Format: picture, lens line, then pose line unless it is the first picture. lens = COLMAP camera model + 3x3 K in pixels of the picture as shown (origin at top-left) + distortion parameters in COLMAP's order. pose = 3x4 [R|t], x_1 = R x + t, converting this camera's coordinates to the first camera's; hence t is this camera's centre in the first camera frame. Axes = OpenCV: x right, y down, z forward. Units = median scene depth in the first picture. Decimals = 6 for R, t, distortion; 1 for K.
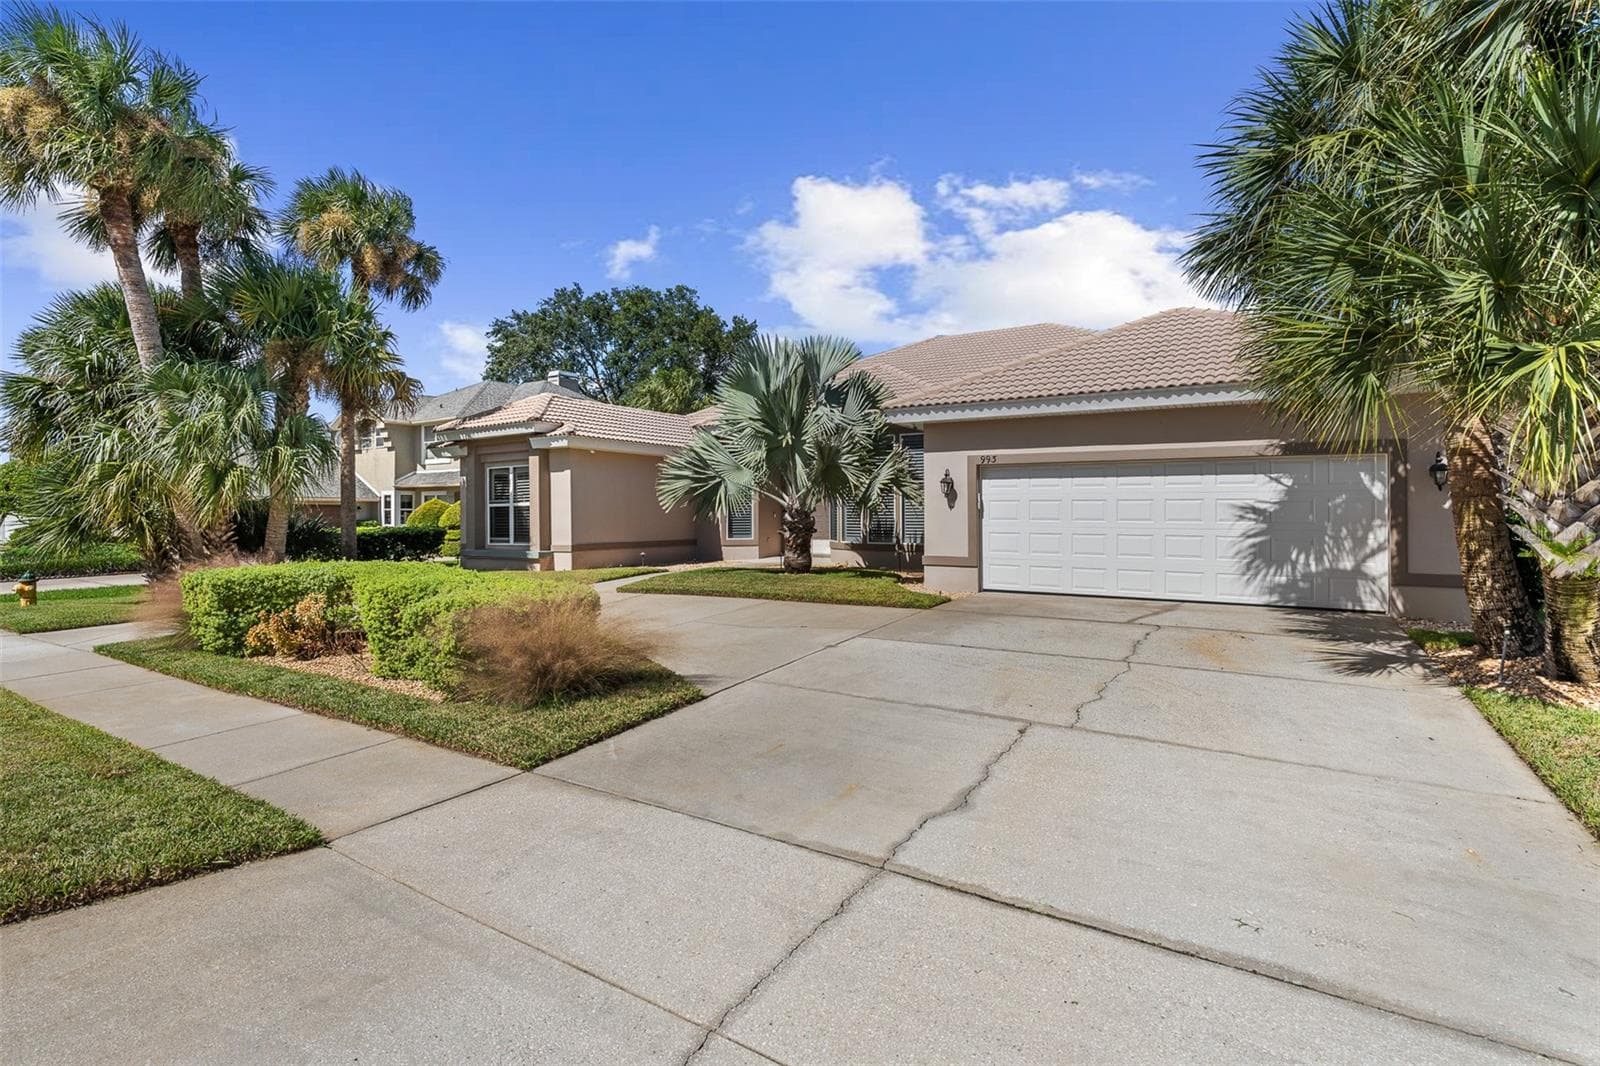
lens RADIAL K [[738.5, 0, 800.0], [0, 738.5, 533.0], [0, 0, 1]] dist [-0.001525, -0.000086]
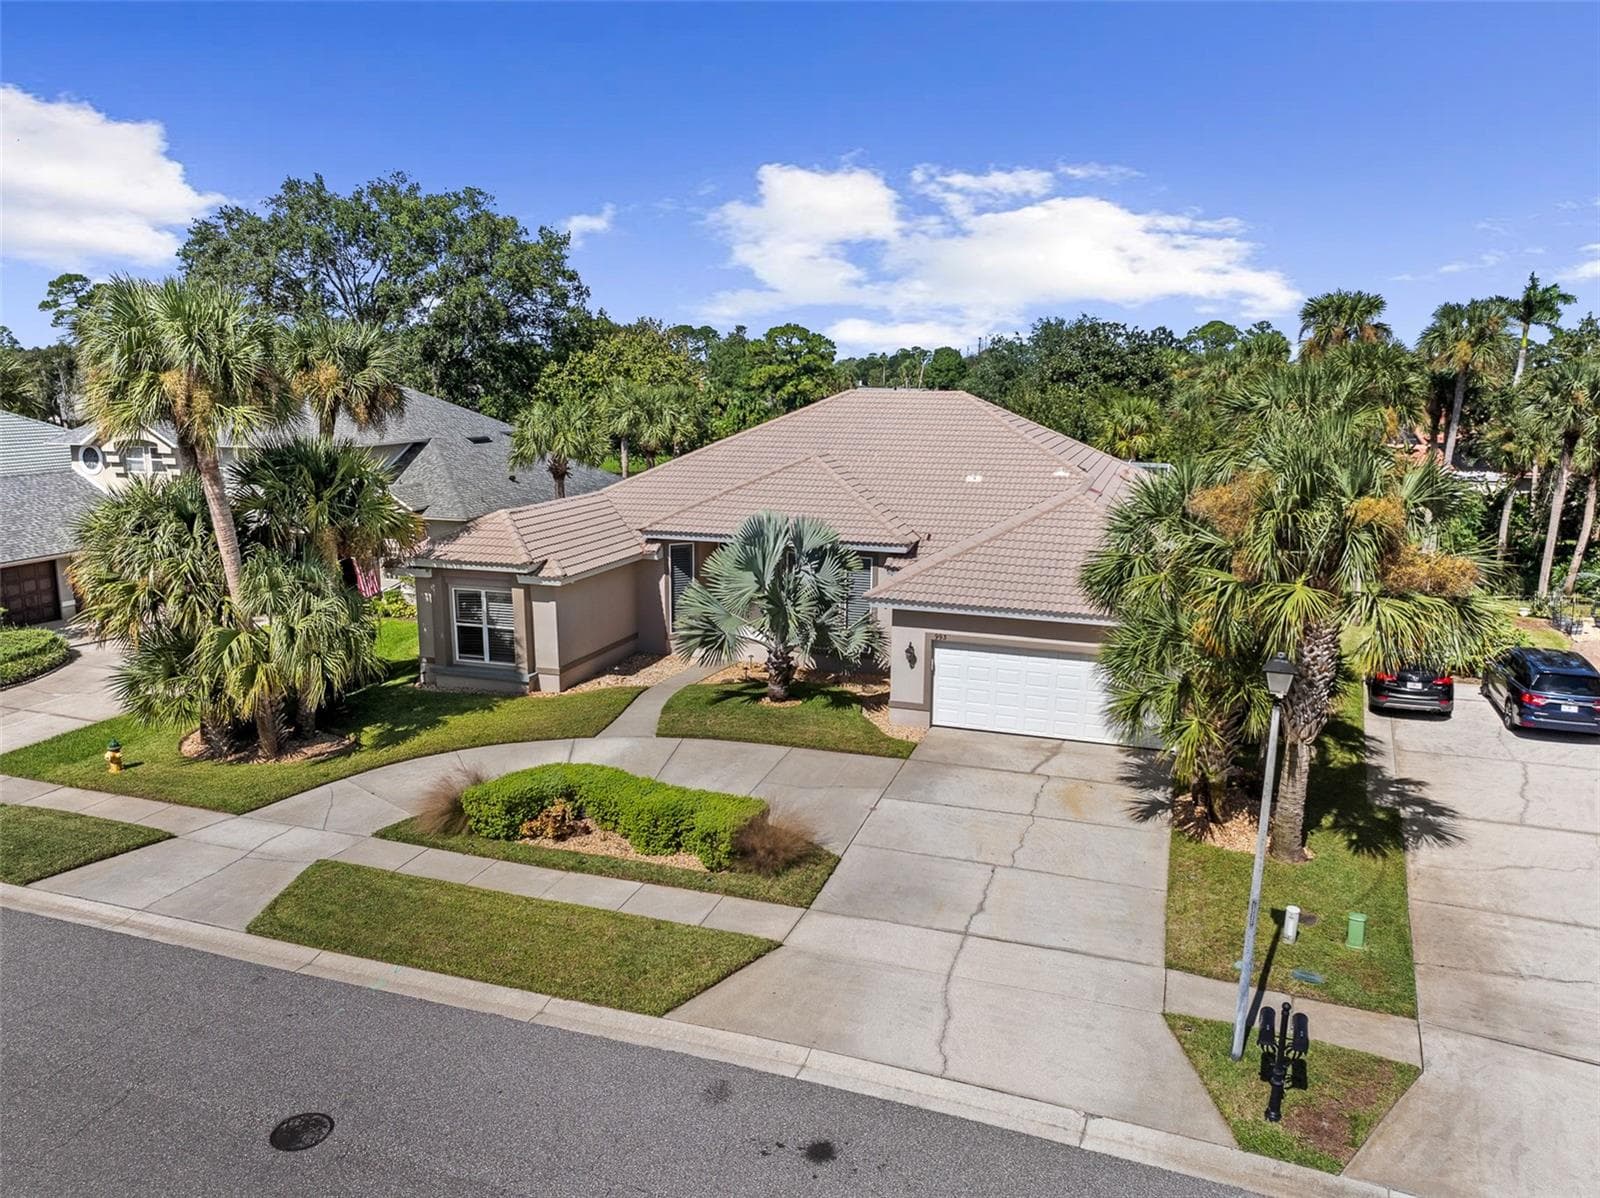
lens RADIAL K [[1141.1, 0, 800.0], [0, 1141.1, 599.0], [0, 0, 1]] dist [-0.030998, -0.002279]
pose [[0.972669, -0.033062, 0.229828, -0.476879], [-0.006634, 0.985450, 0.169837, -0.518002], [-0.232099, -0.166720, 0.958298, -0.949018]]
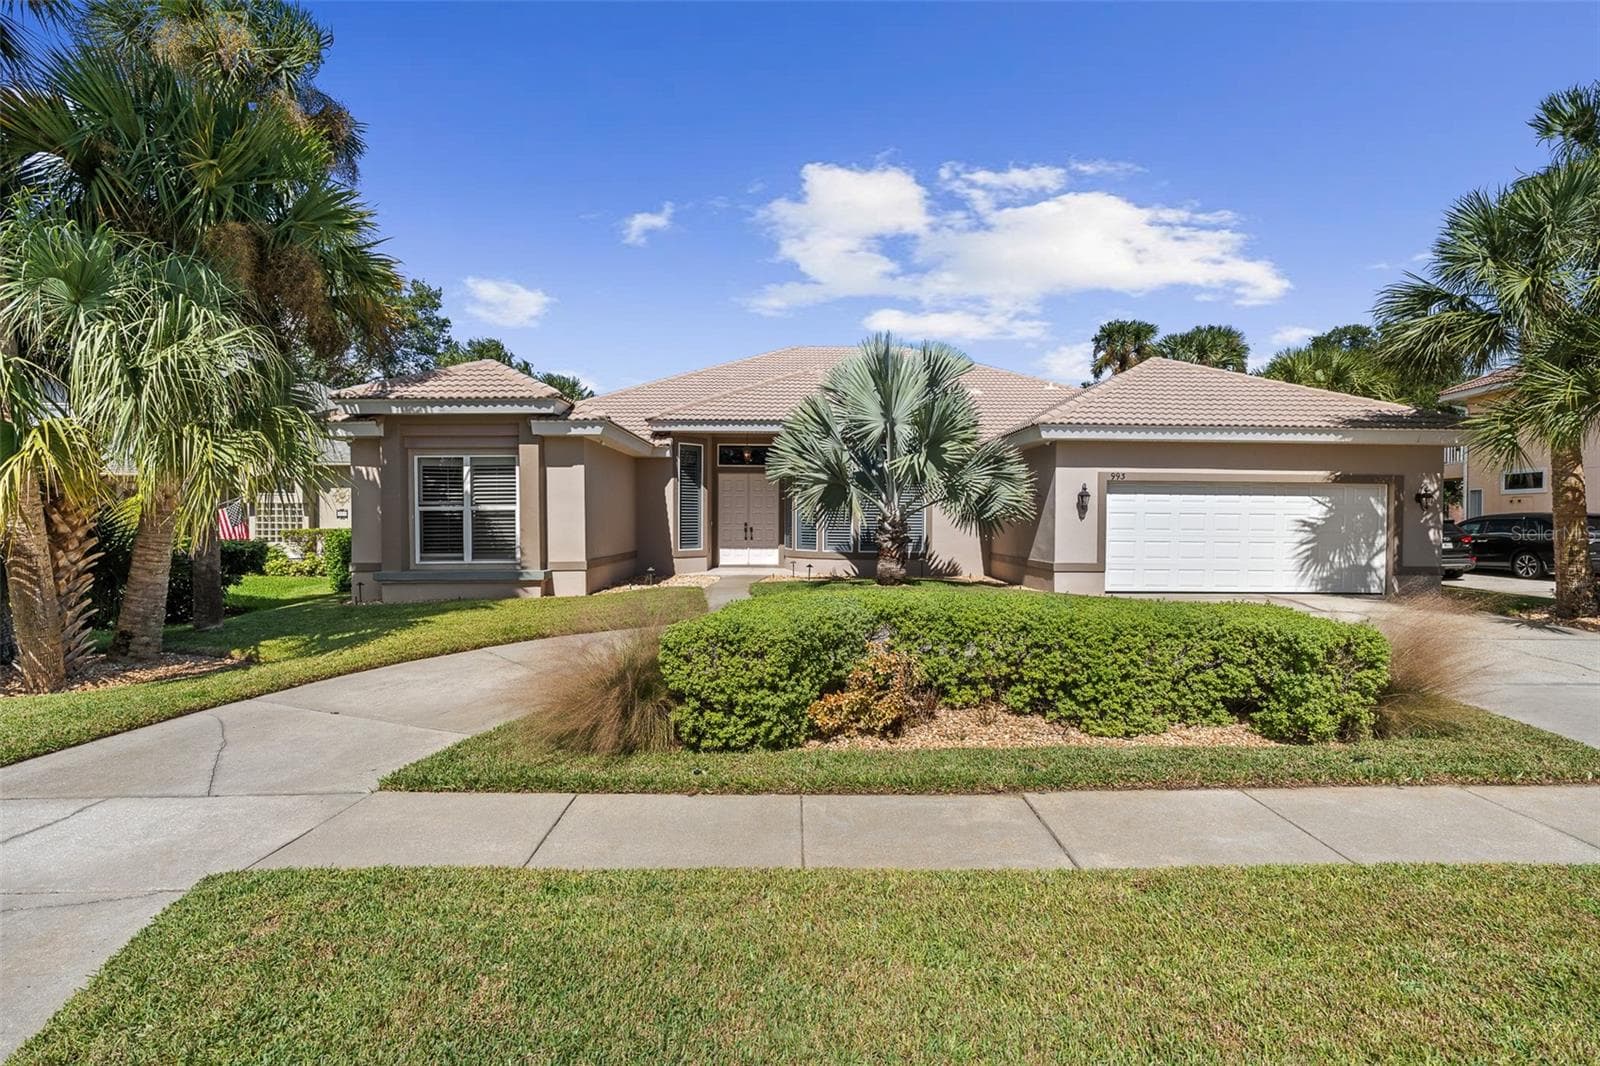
lens RADIAL K [[737.9, 0, 800.0], [0, 737.9, 533.0], [0, 0, 1]] dist [0.000666, 0.000808]
pose [[0.842763, -0.006089, 0.538251, -0.740964], [0.008466, 0.999962, -0.001944, -0.014297], [-0.538219, 0.006195, 0.842782, 0.304110]]
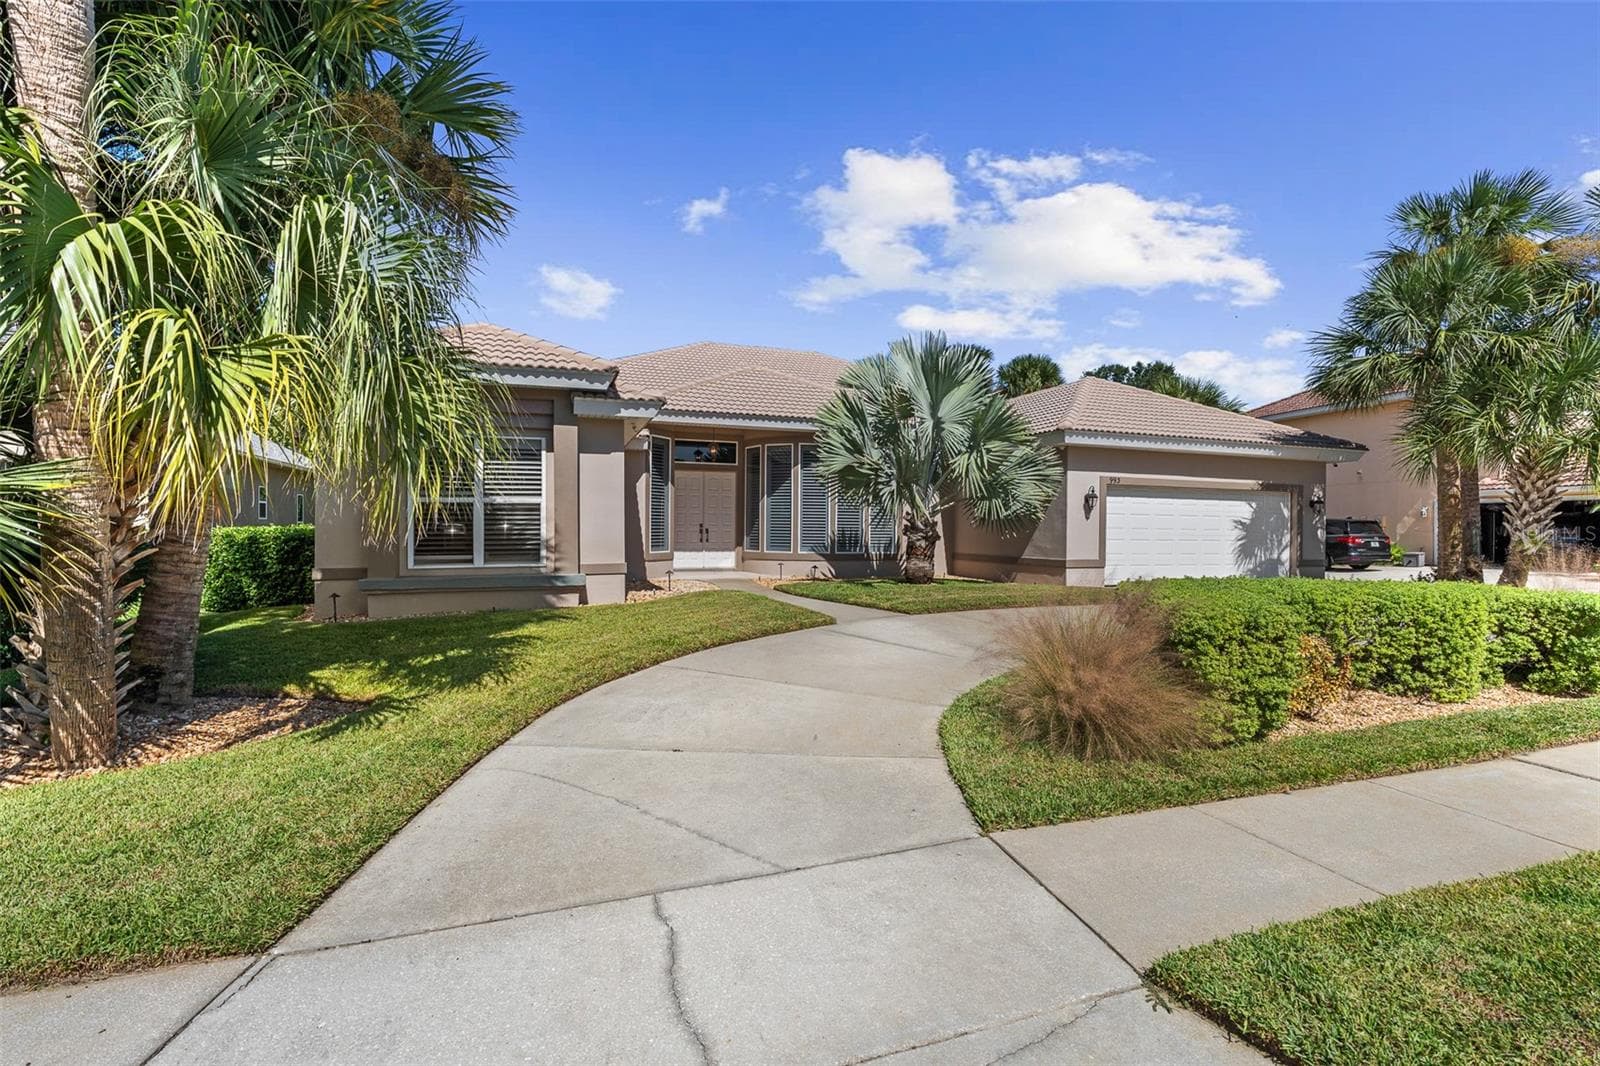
lens RADIAL K [[733.2, 0, 800.0], [0, 733.2, 533.0], [0, 0, 1]] dist [-0.000547, -0.000193]
pose [[0.629046, 0.001364, 0.777367, -1.007298], [0.011567, 0.999871, -0.011115, -0.003121], [-0.777282, 0.015984, 0.628949, 0.621508]]
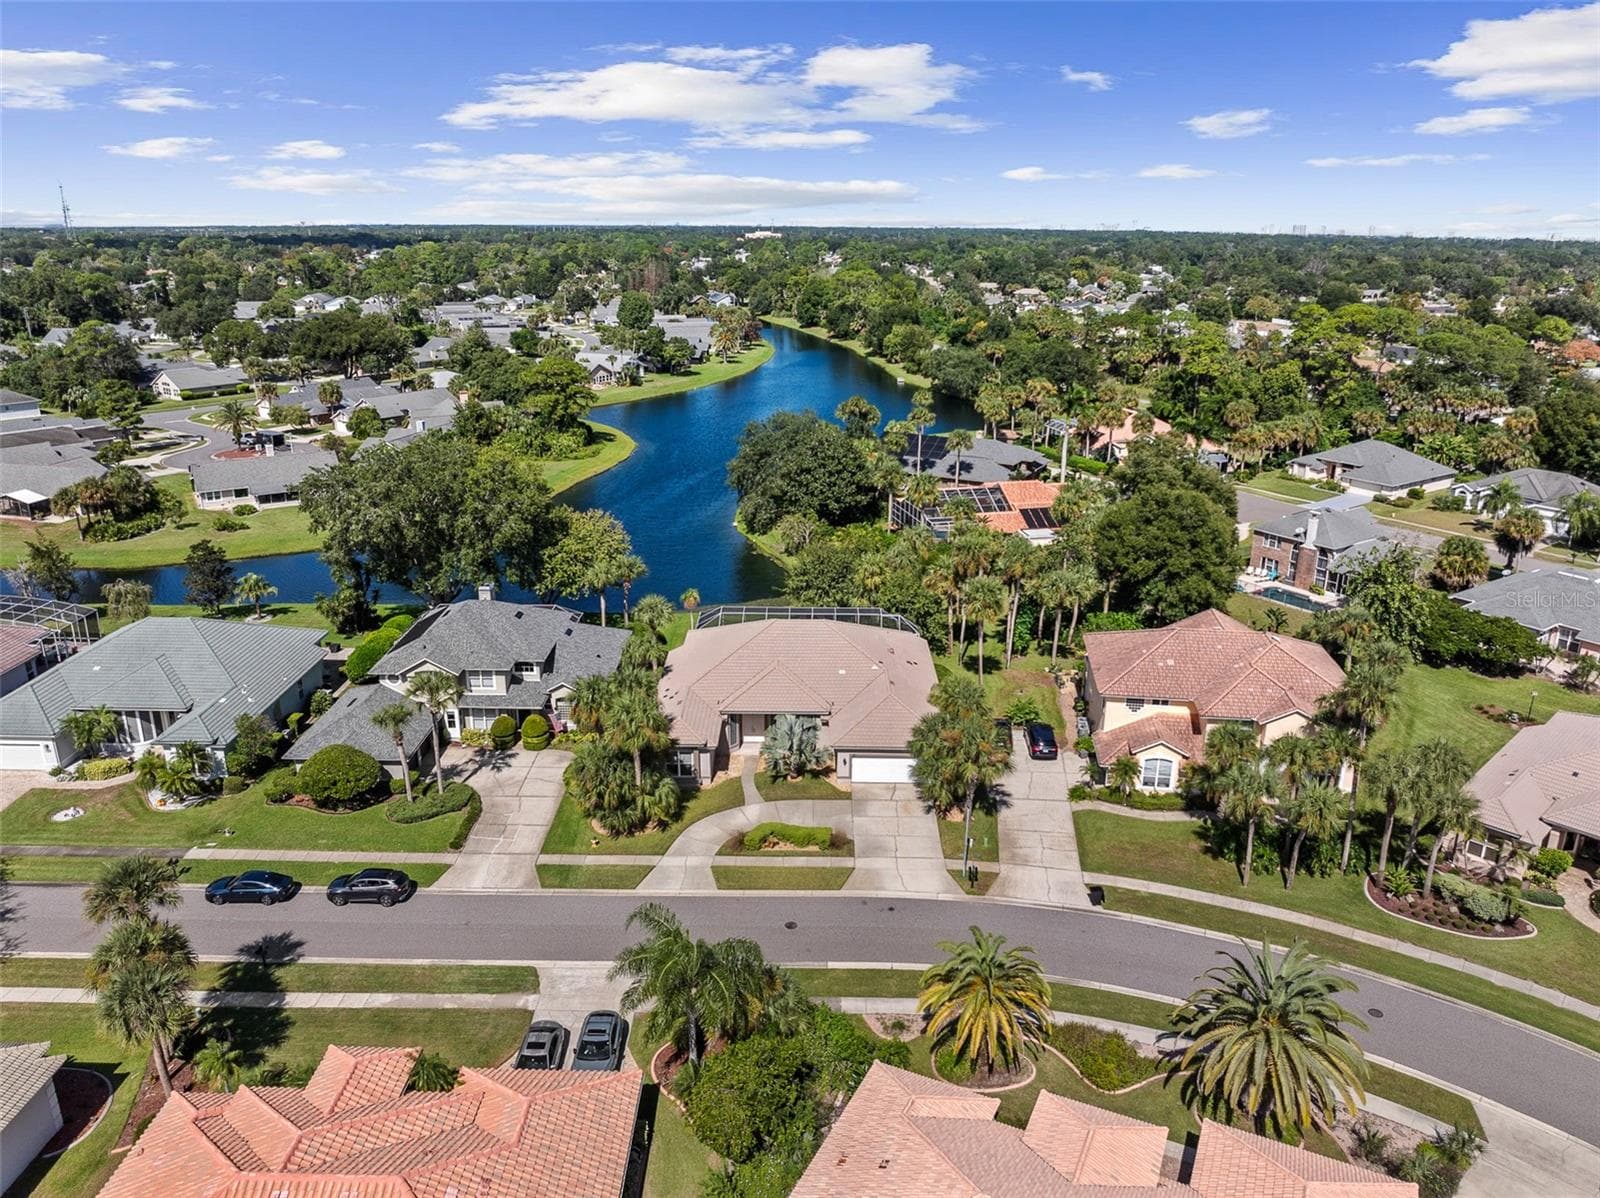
lens RADIAL K [[1141.1, 0, 800.0], [0, 1141.1, 599.0], [0, 0, 1]] dist [-0.030998, -0.002279]
pose [[0.855473, -0.154249, 0.494342, -2.941286], [0.004581, 0.956825, 0.290630, -2.715204], [-0.517828, -0.246361, 0.819244, -3.744342]]
